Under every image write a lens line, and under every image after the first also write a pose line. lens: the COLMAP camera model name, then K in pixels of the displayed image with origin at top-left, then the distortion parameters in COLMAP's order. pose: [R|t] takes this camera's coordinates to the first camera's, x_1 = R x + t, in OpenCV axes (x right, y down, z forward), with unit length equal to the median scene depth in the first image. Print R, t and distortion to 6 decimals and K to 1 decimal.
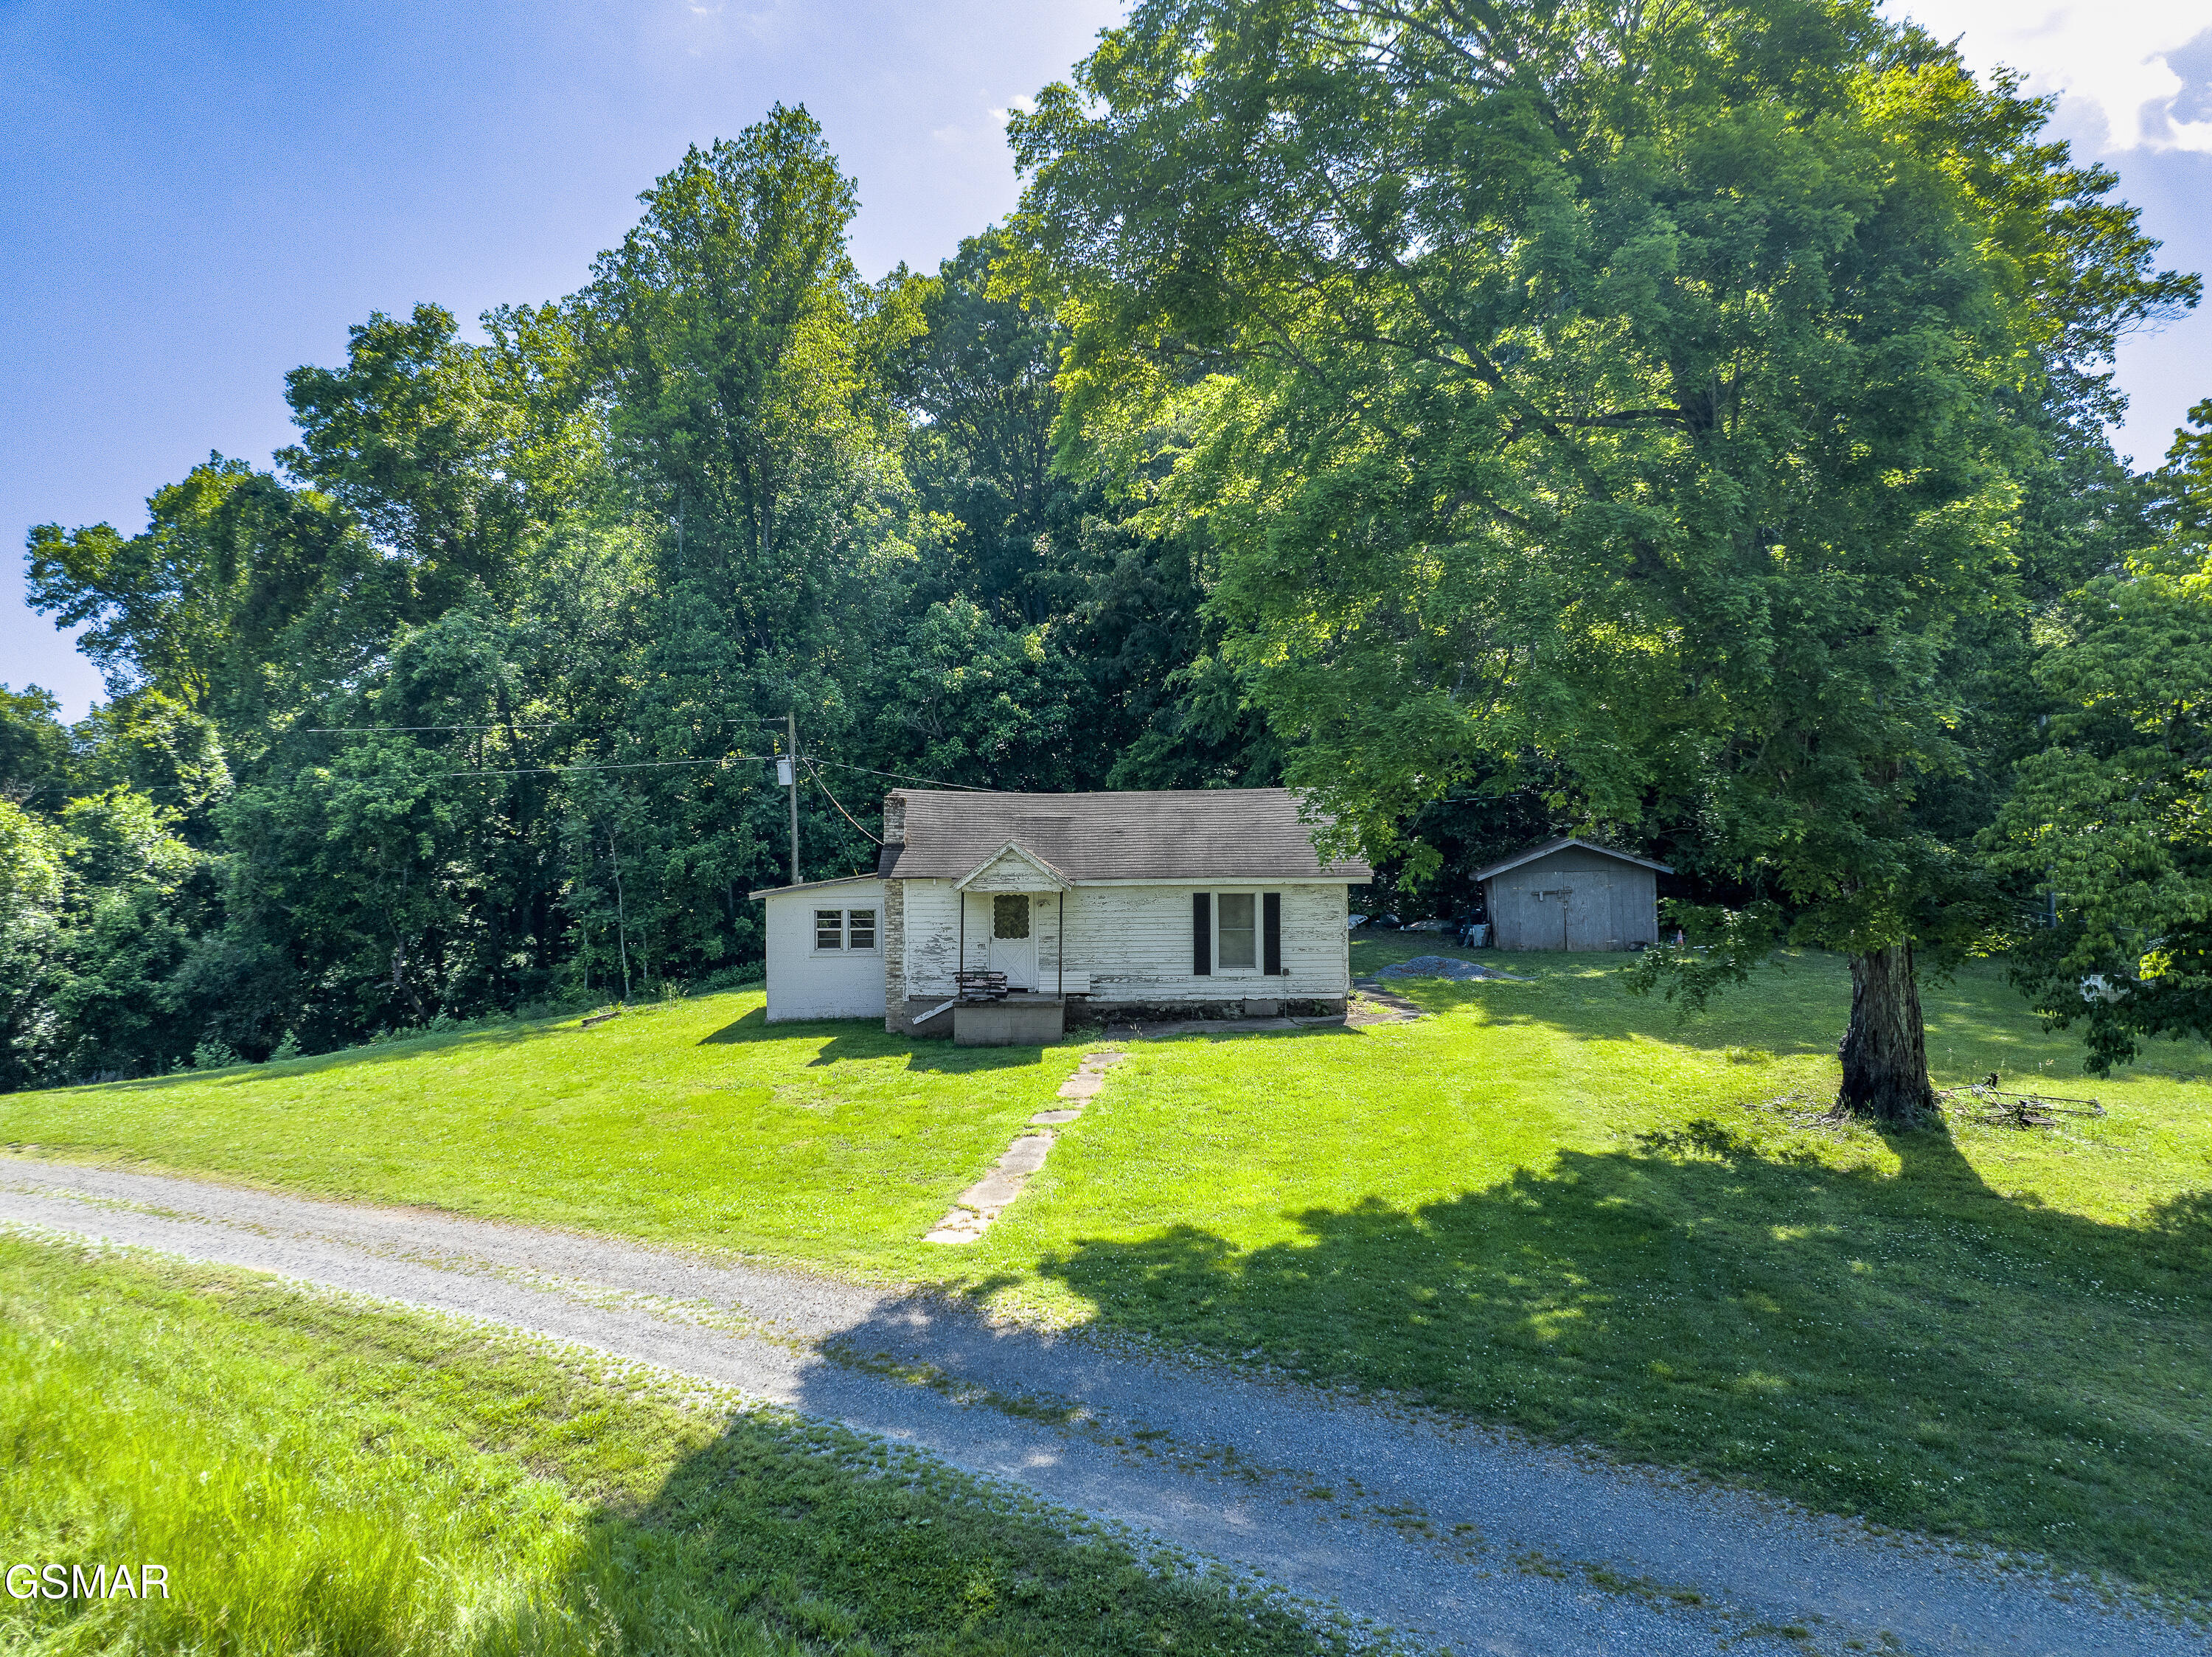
lens RADIAL K [[1568.2, 0, 1107.1], [0, 1568.2, 833.1], [0, 0, 1]] dist [-0.040677, 0.023370]
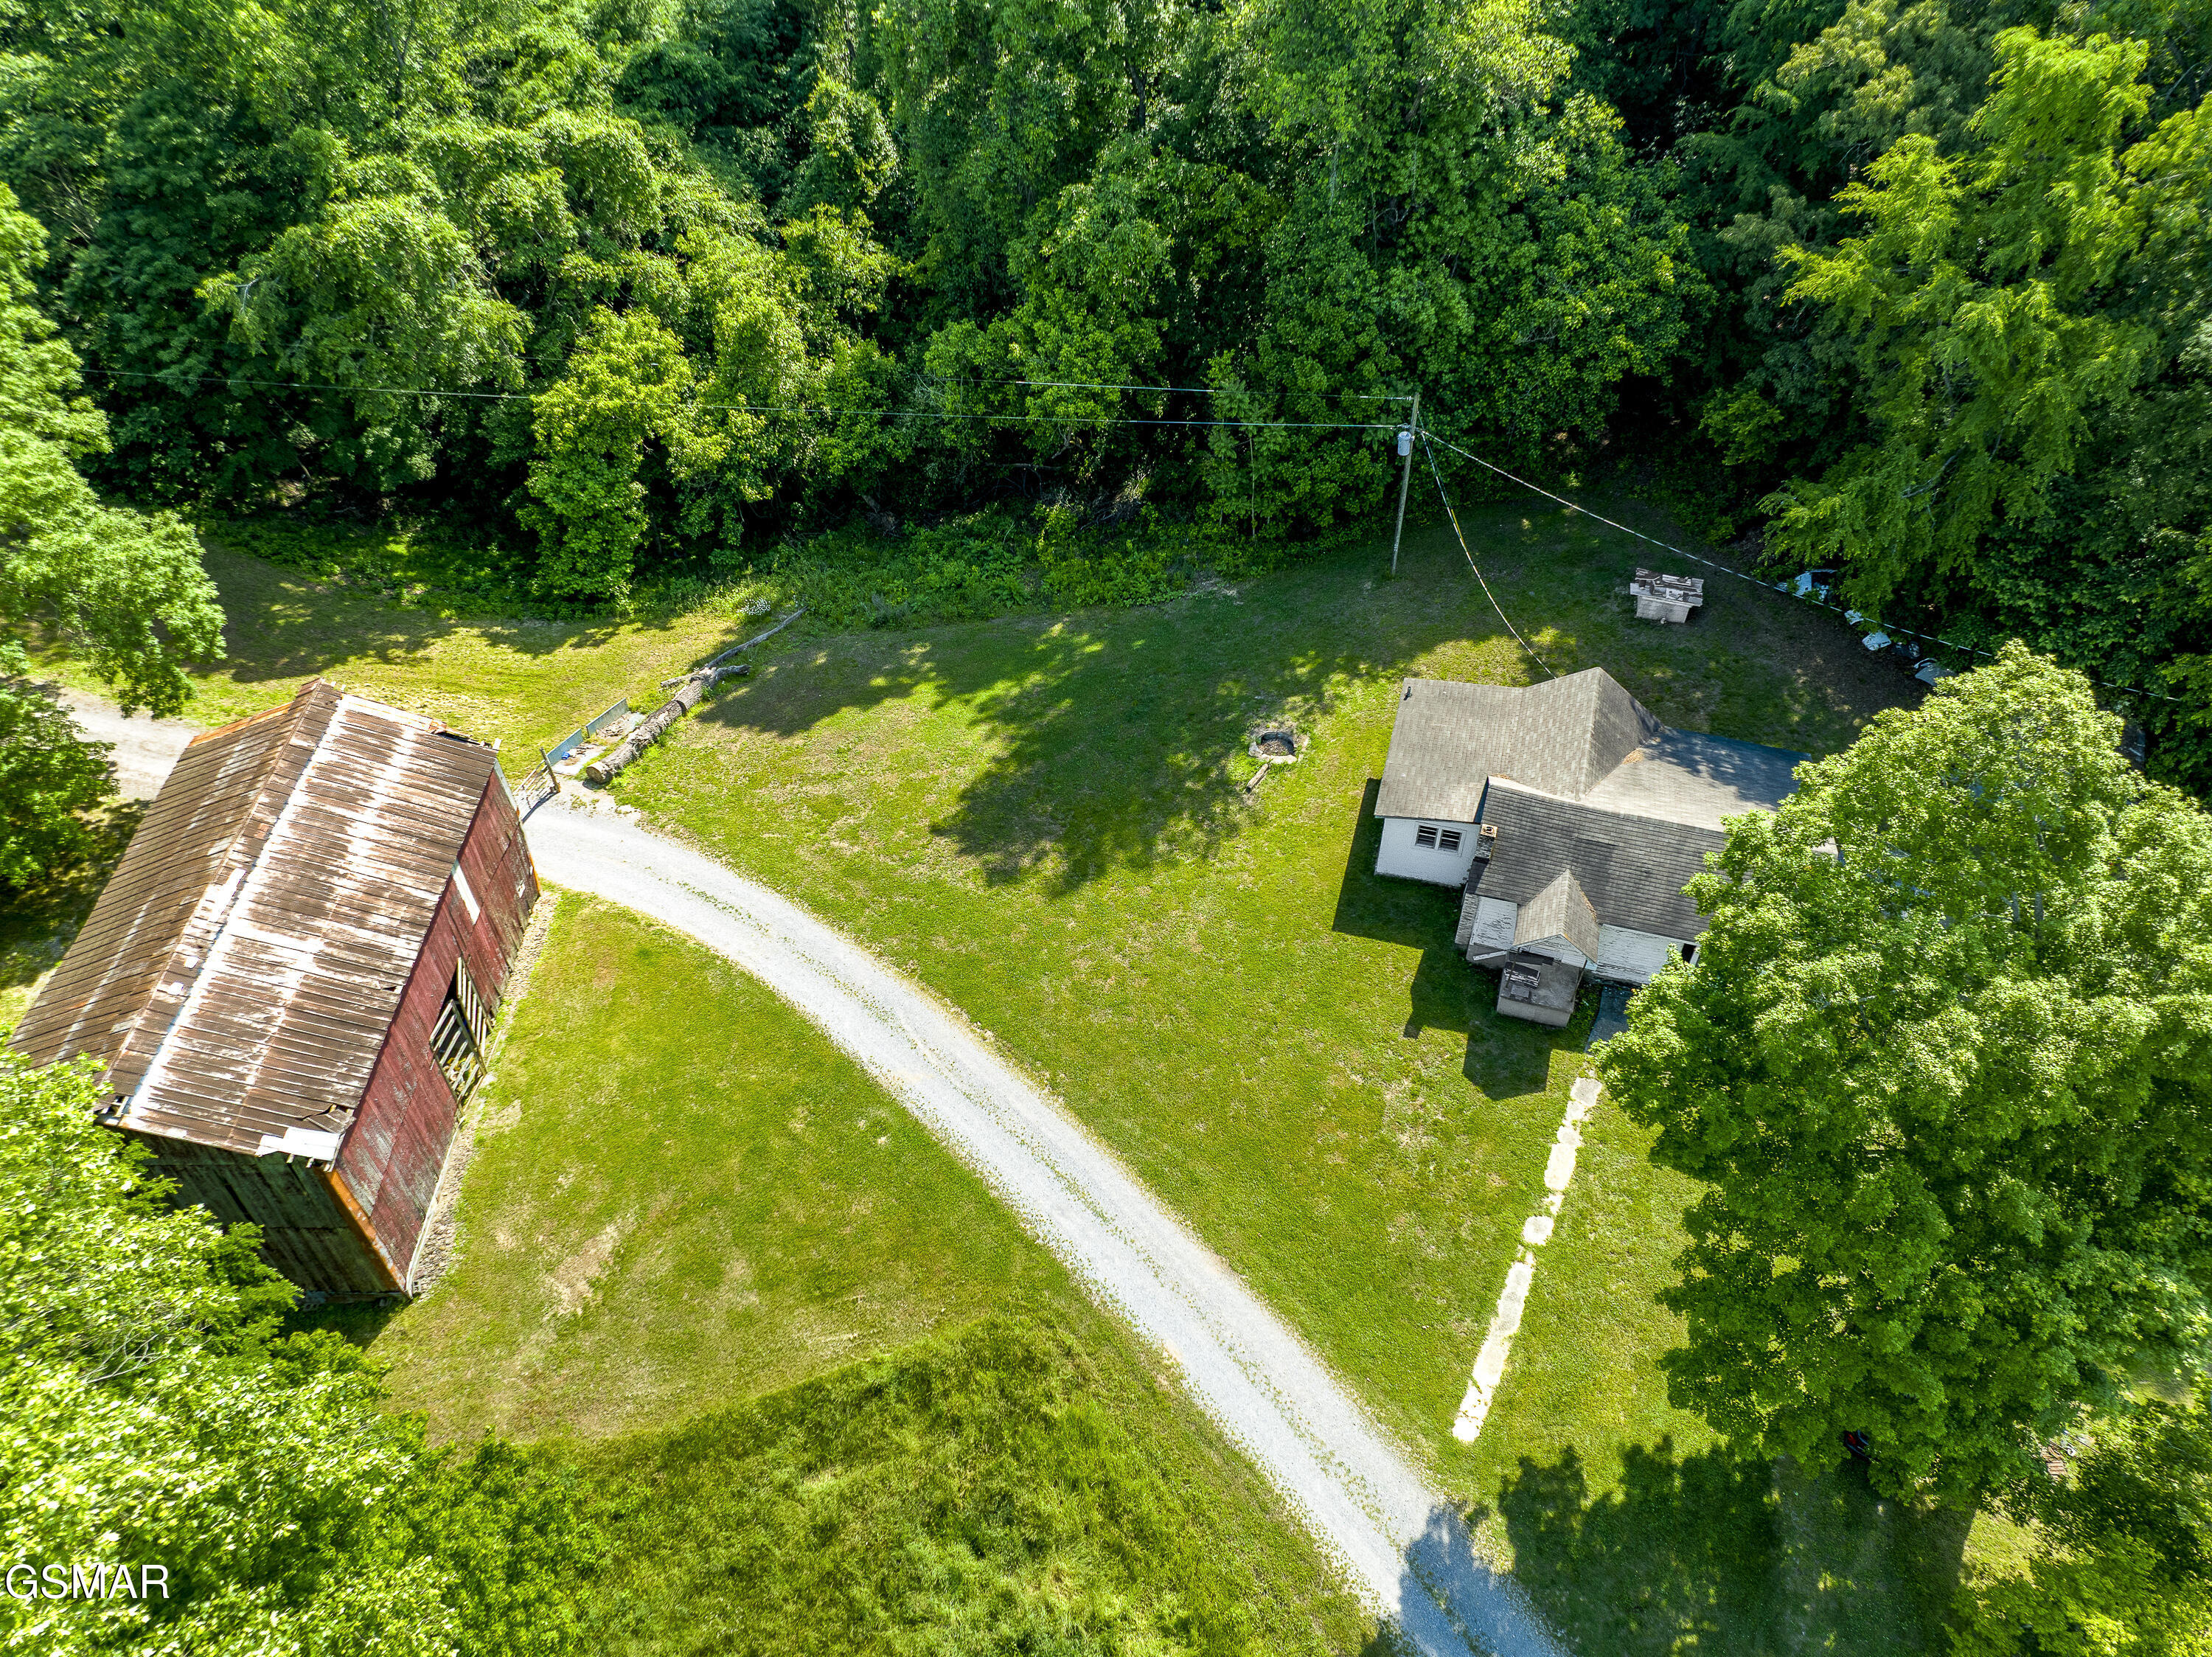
lens RADIAL K [[1568.2, 0, 1103.0], [0, 1568.2, 839.5], [0, 0, 1]] dist [-0.040677, 0.023370]
pose [[0.952203, 0.229876, -0.201161, -0.114804], [-0.003864, 0.667552, 0.744553, -0.670438], [0.305440, -0.708189, 0.636534, -0.001750]]
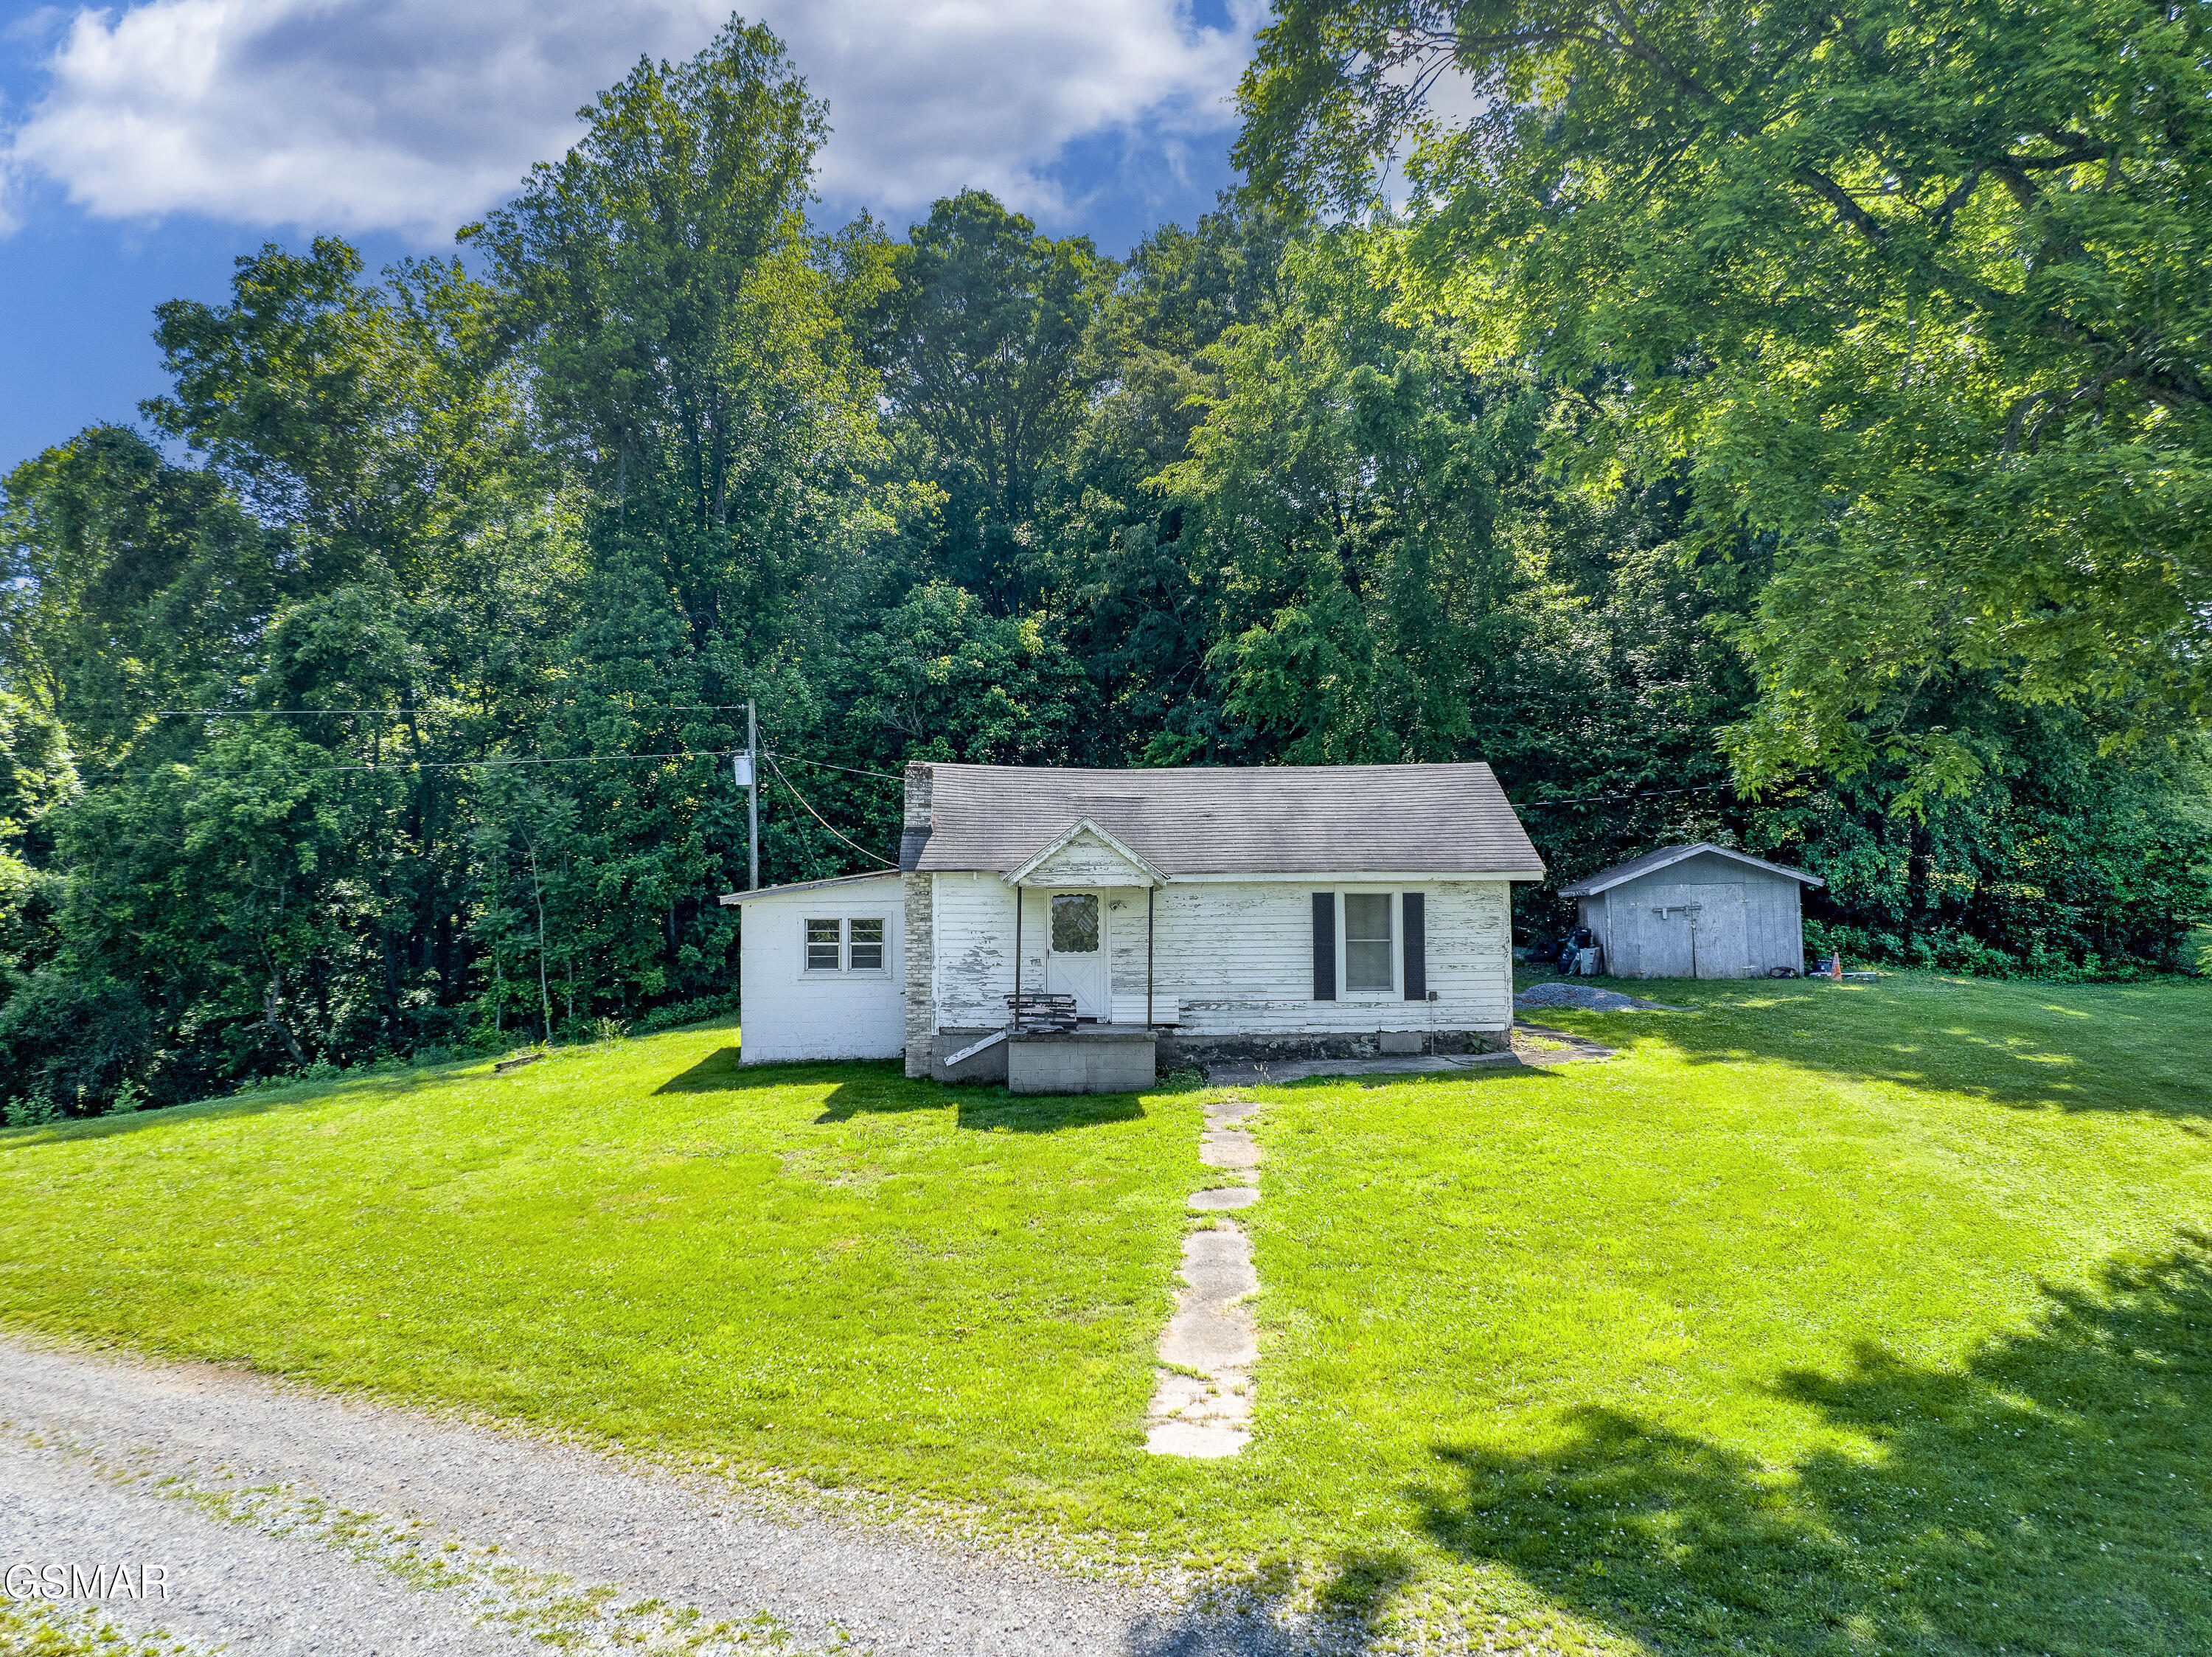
lens RADIAL K [[1568.2, 0, 1099.9], [0, 1568.2, 819.6], [0, 0, 1]] dist [-0.040677, 0.023370]
pose [[0.998879, 0.004853, 0.047080, -0.052496], [-0.002863, 0.999103, -0.042253, 0.021842], [-0.047243, 0.042071, 0.997997, 0.148977]]
